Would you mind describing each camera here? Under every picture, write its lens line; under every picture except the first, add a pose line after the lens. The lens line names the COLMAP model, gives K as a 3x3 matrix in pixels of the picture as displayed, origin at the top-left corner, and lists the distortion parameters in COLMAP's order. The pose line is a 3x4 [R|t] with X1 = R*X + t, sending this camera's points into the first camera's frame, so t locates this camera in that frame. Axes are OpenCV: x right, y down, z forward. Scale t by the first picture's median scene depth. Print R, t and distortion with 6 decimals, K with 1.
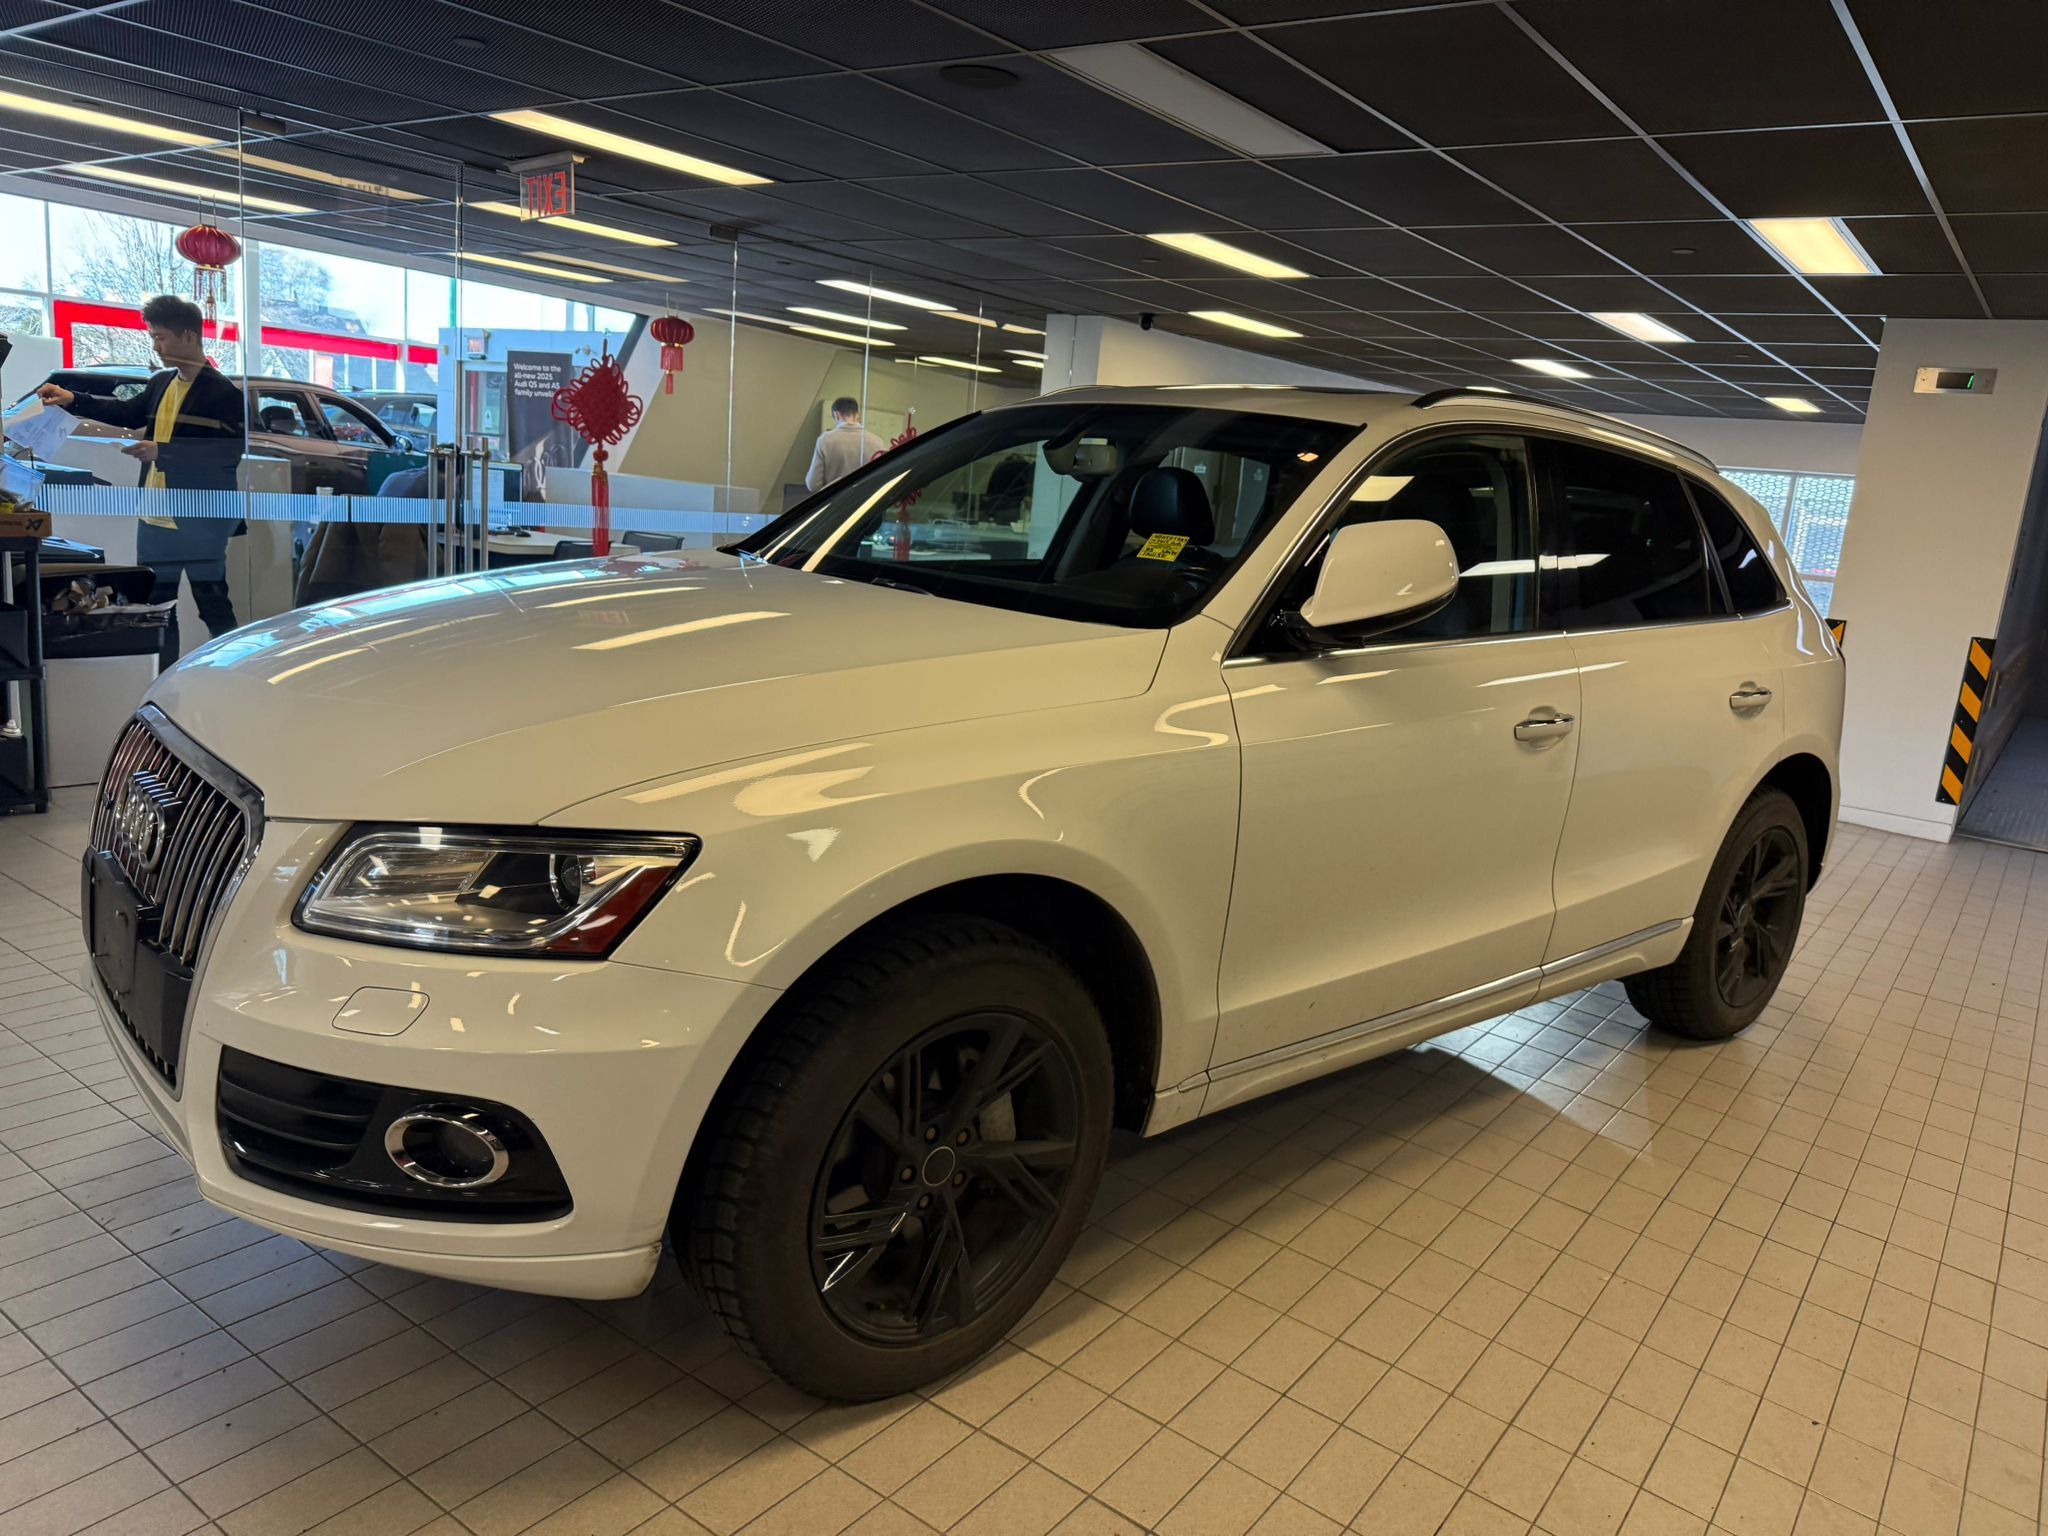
lens RADIAL K [[1446.6, 0, 1060.2], [0, 1446.6, 749.3], [0, 0, 1]] dist [0.033279, -0.052095]
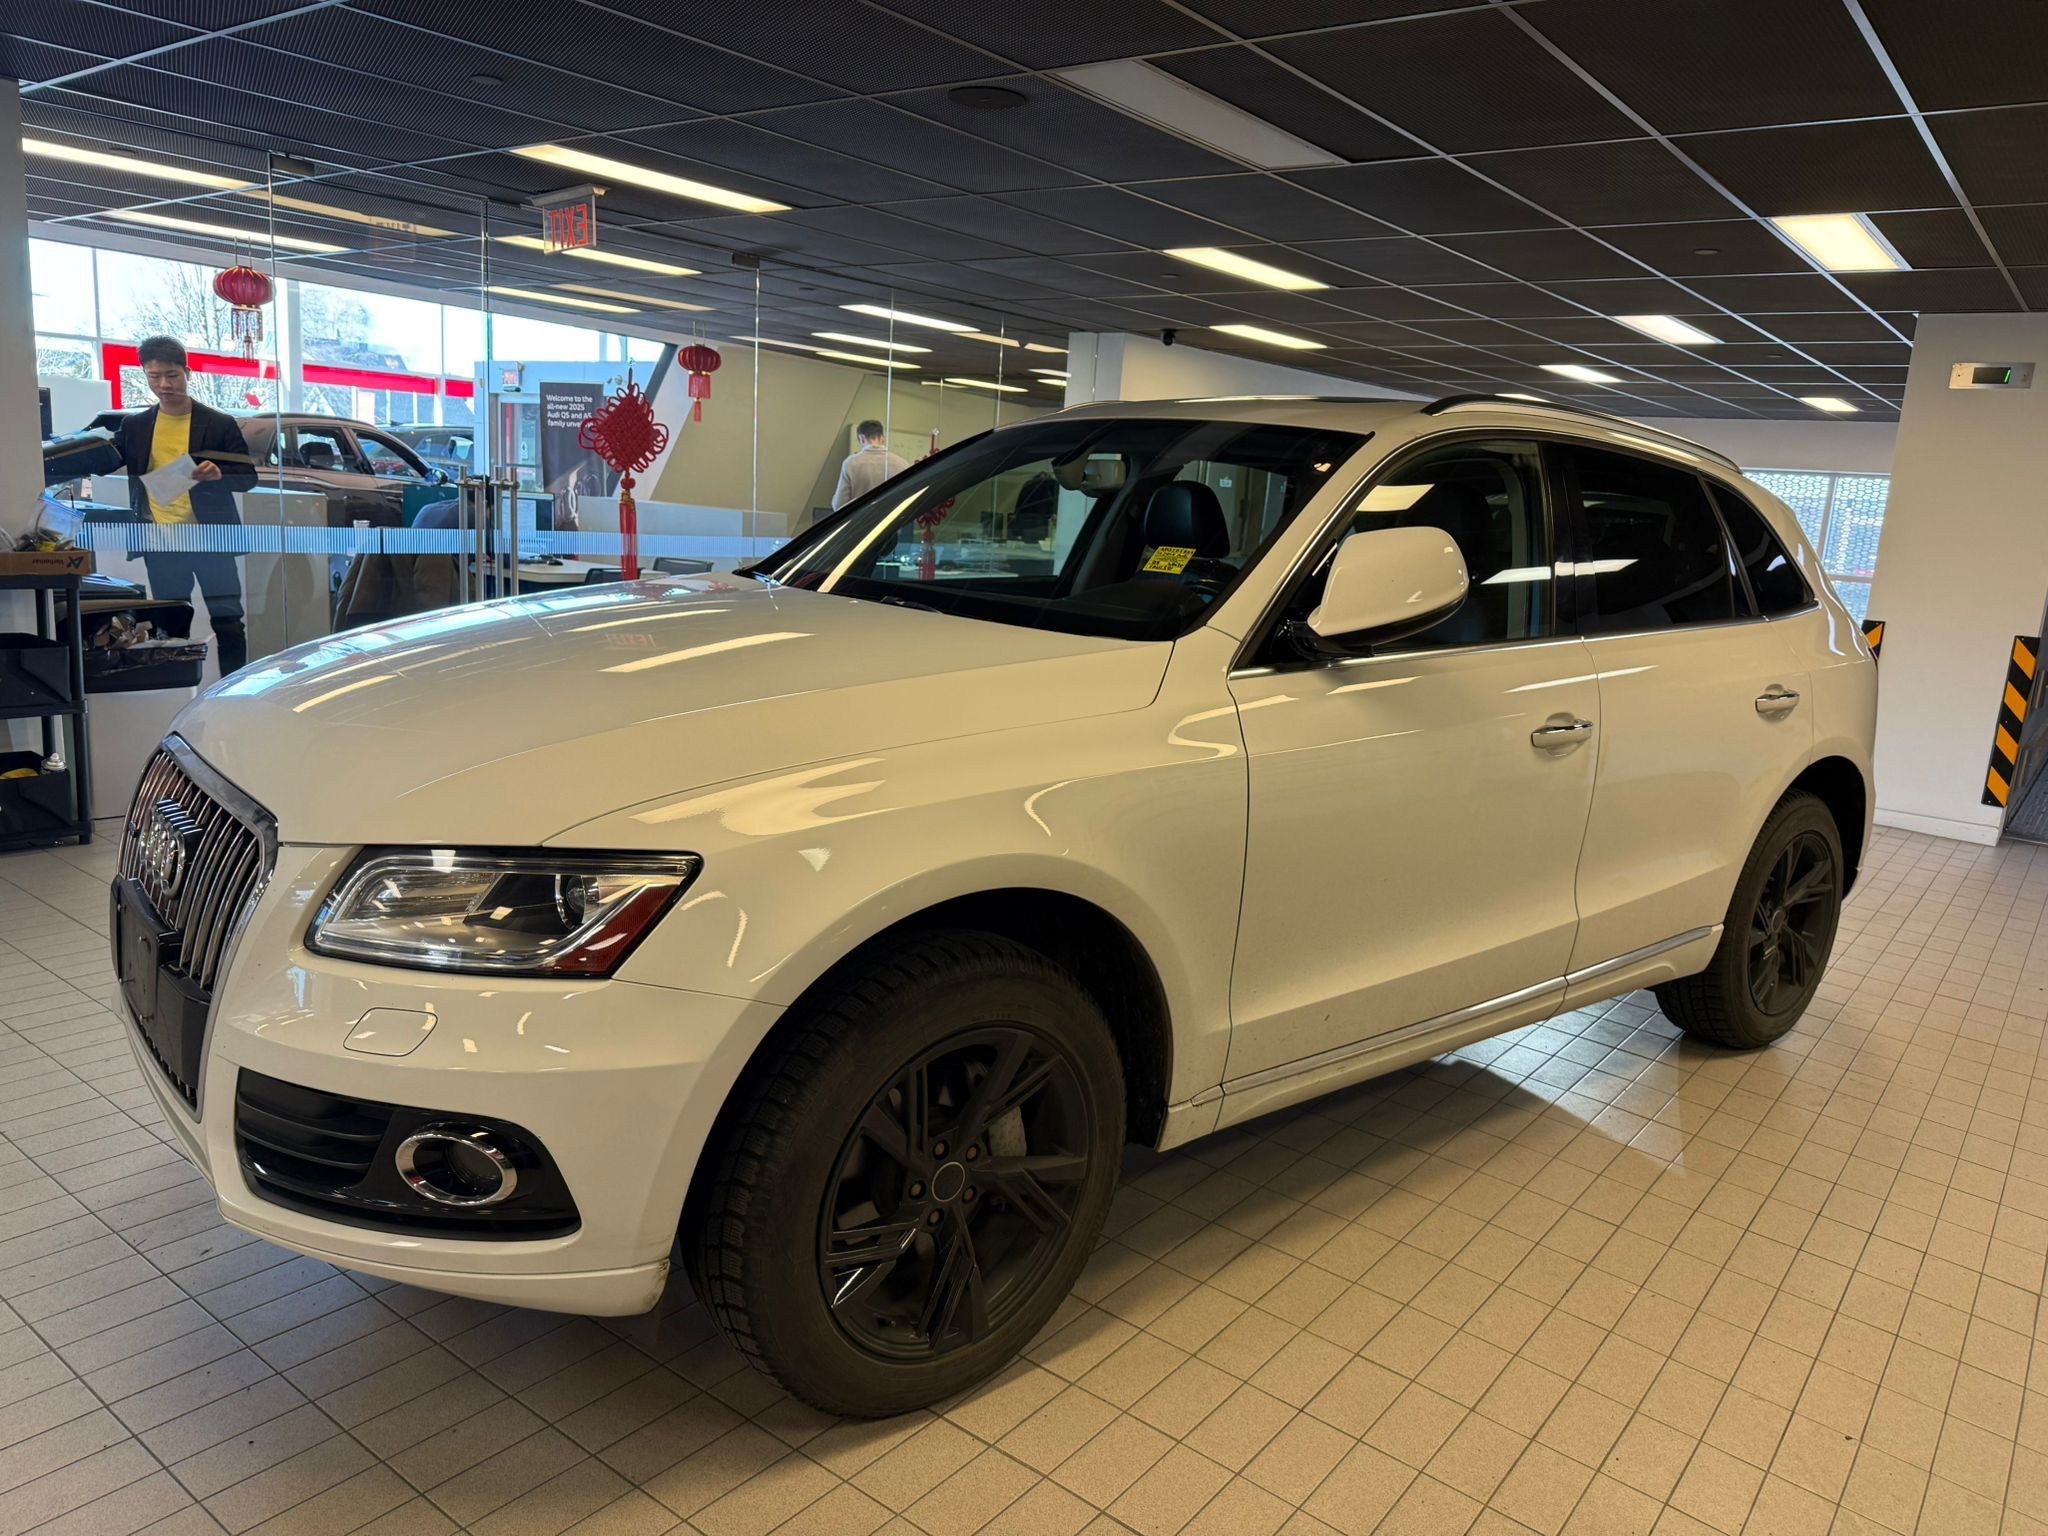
lens RADIAL K [[1445.8, 0, 1051.9], [0, 1445.8, 753.9], [0, 0, 1]] dist [0.040606, -0.064071]
pose [[0.999353, -0.017016, -0.031676, 0.016174], [0.016723, 0.999815, -0.009500, 0.002014], [0.031832, 0.008965, 0.999453, -0.000535]]
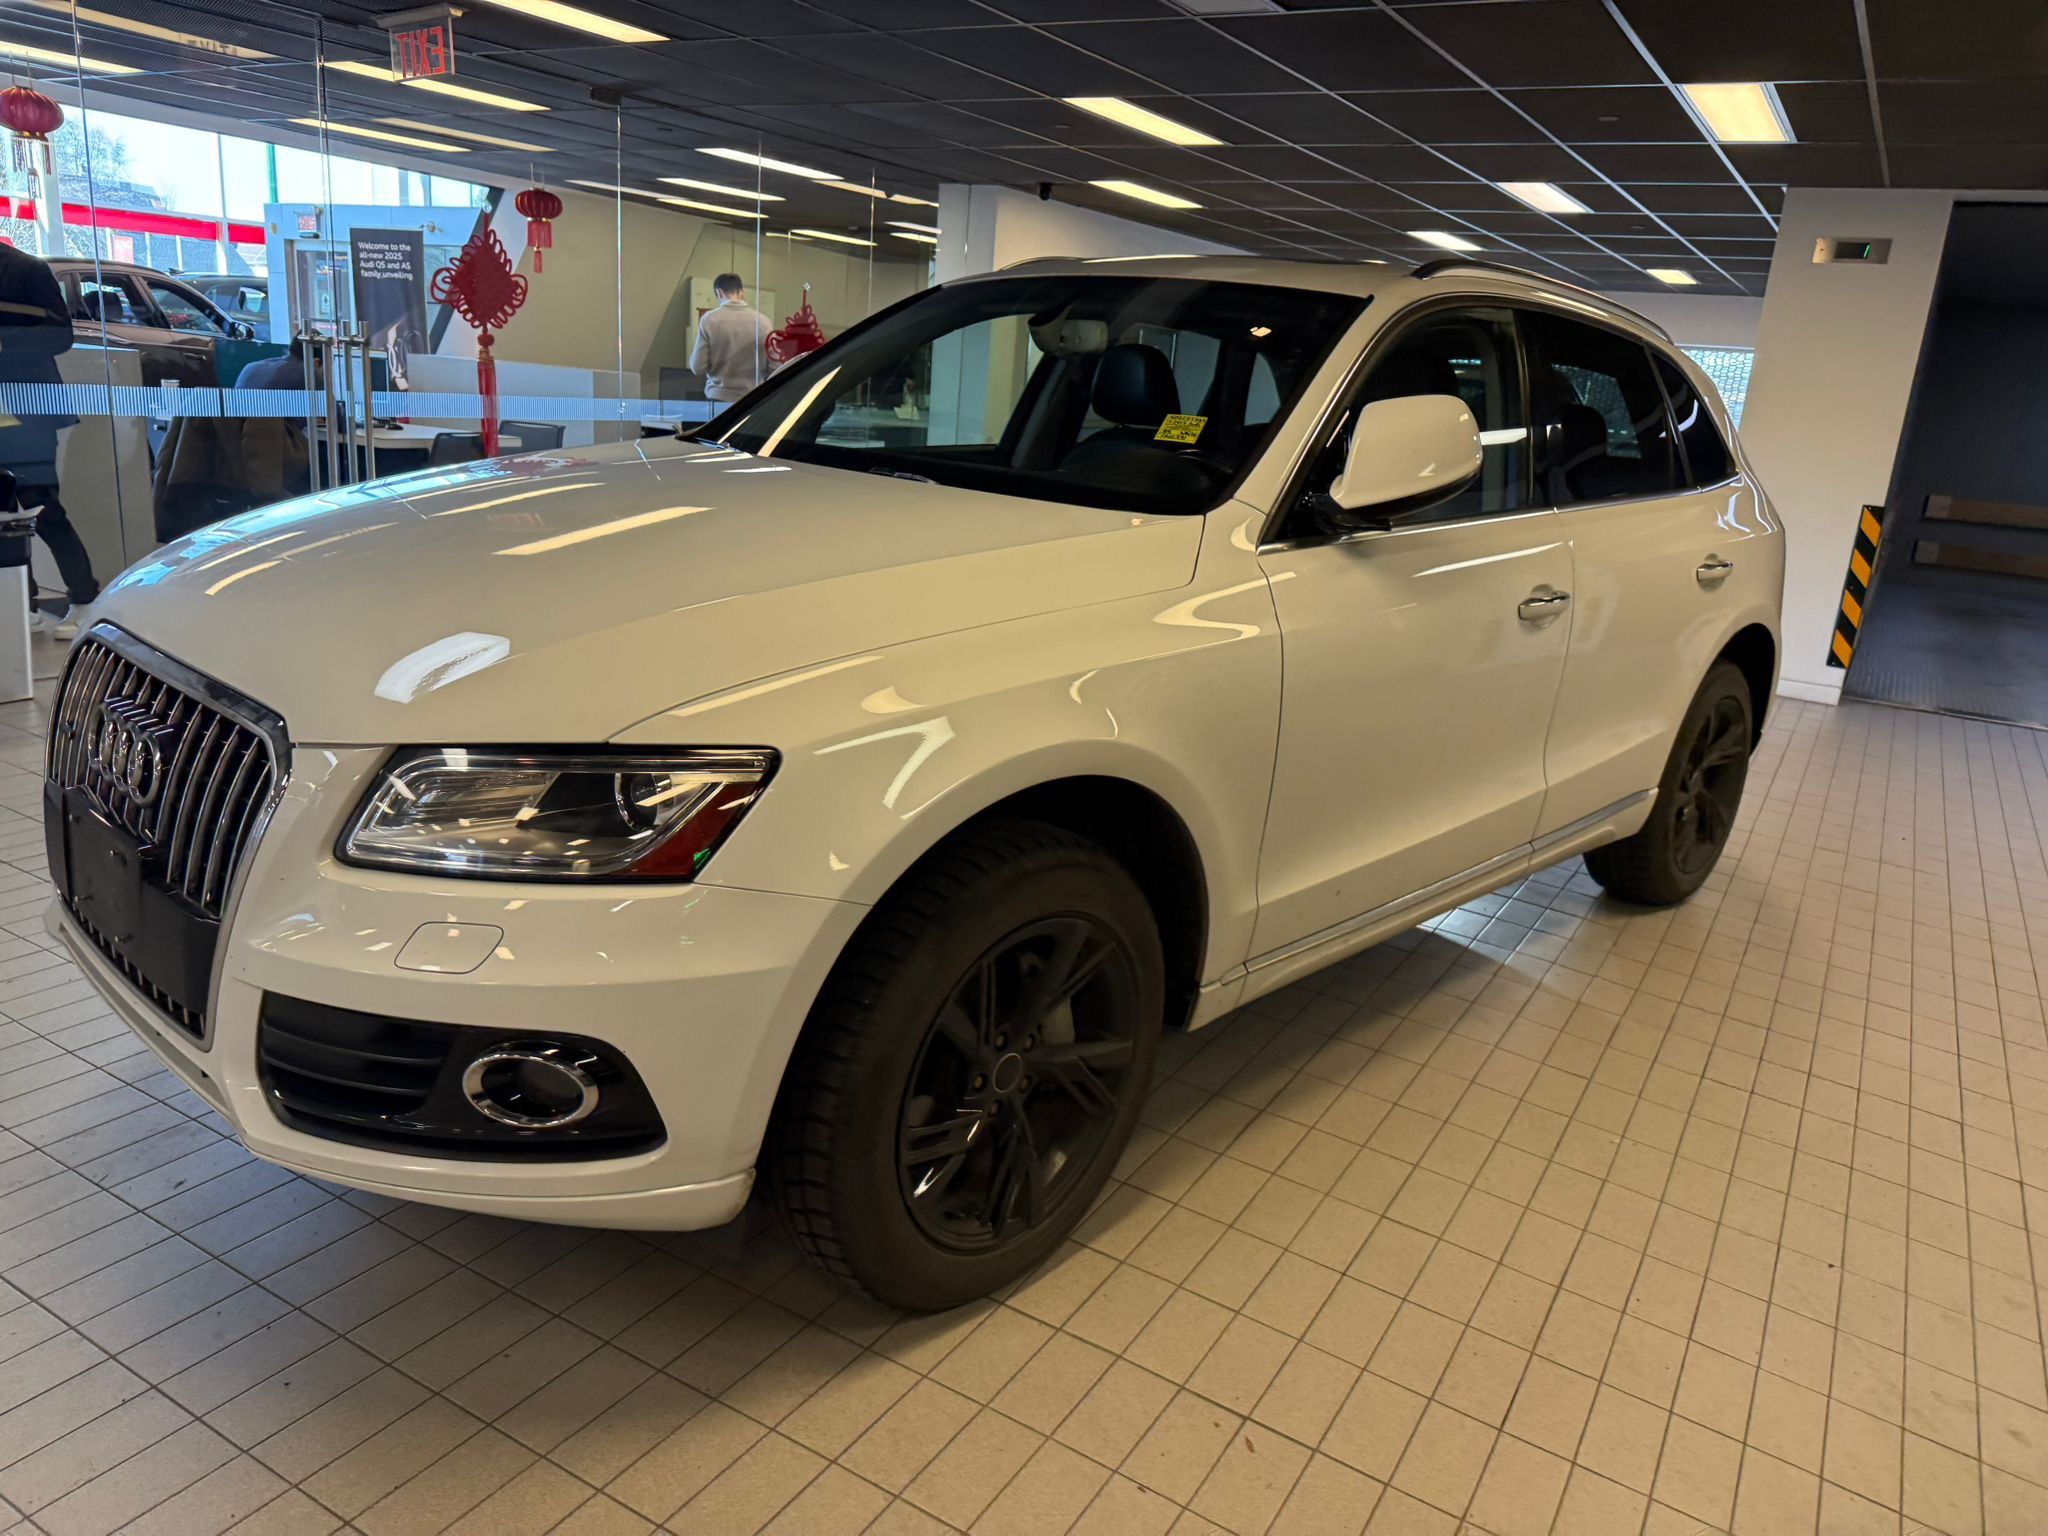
lens RADIAL K [[1445.8, 0, 1051.9], [0, 1445.8, 753.9], [0, 0, 1]] dist [0.040606, -0.064071]
pose [[0.995647, -0.036095, 0.085934, -0.087144], [0.029086, 0.996253, 0.081453, -0.004466], [-0.088552, -0.078599, 0.992966, 0.027608]]
